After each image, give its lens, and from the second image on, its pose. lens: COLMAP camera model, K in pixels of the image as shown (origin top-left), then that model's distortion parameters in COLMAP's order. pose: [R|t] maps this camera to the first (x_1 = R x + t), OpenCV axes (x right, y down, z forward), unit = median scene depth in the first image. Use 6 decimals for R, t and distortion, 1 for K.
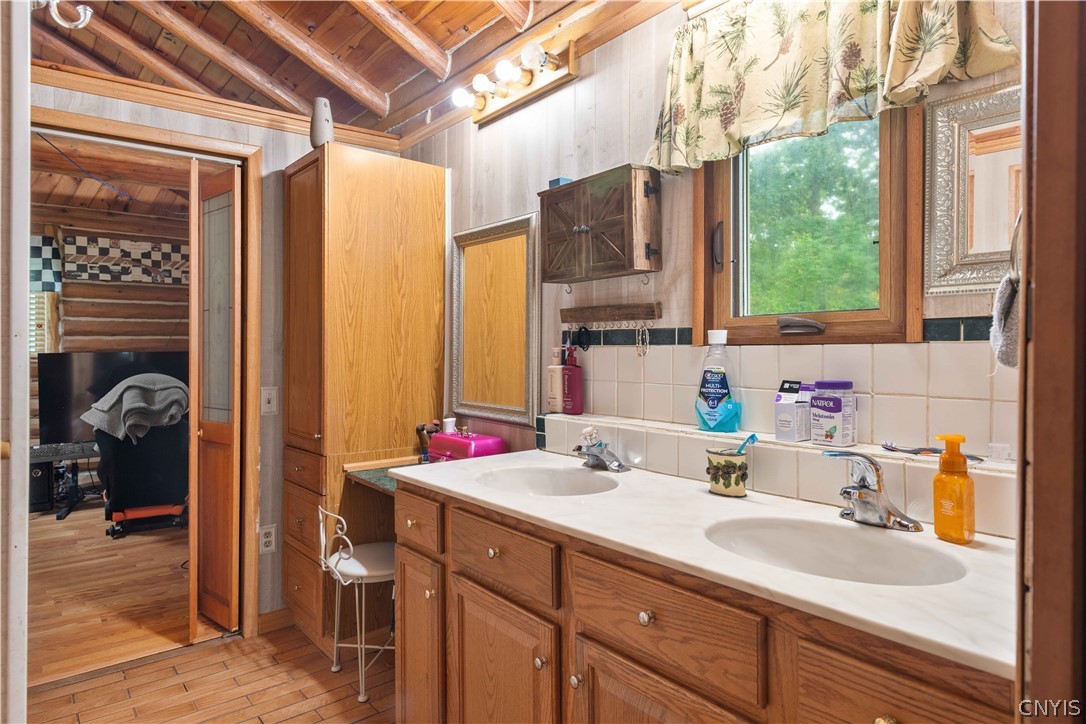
lens RADIAL K [[661.0, 0, 543.0], [0, 661.0, 354.9], [0, 0, 1]] dist [0.000023, 0.000024]
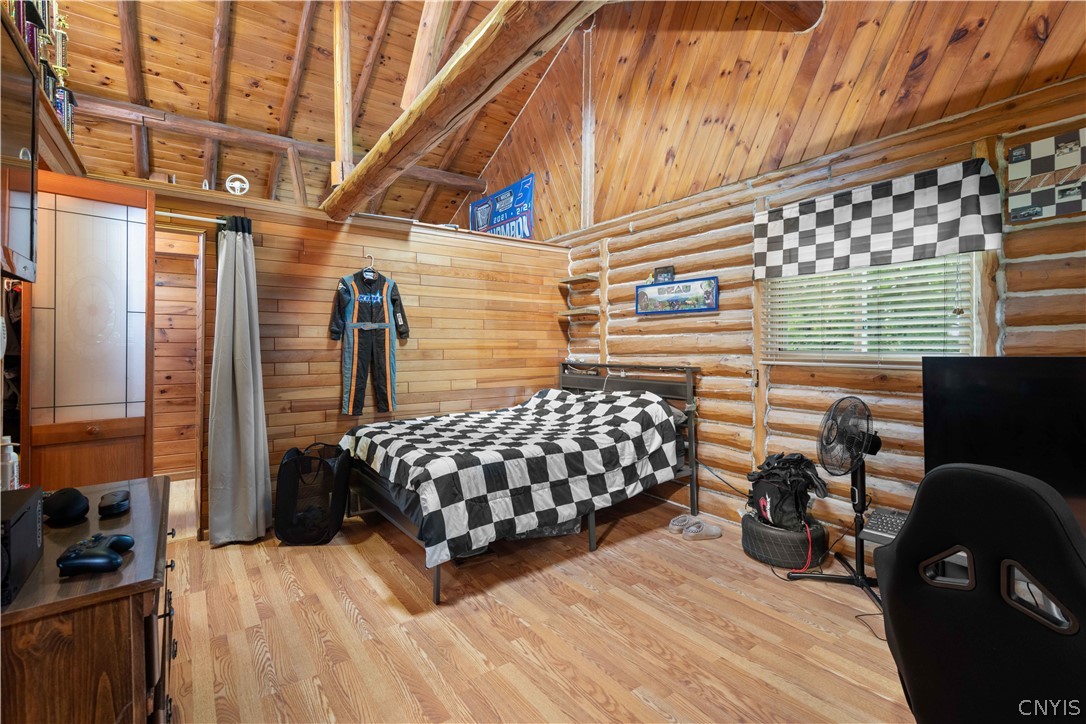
lens RADIAL K [[488.9, 0, 550.2], [0, 488.9, 344.5], [0, 0, 1]] dist [0.018693, -0.006747]
pose [[-0.035611, -0.004486, -0.999356, -0.289438], [-0.011091, 0.999930, -0.004094, -0.007348], [0.999304, 0.010938, -0.035659, 0.628594]]
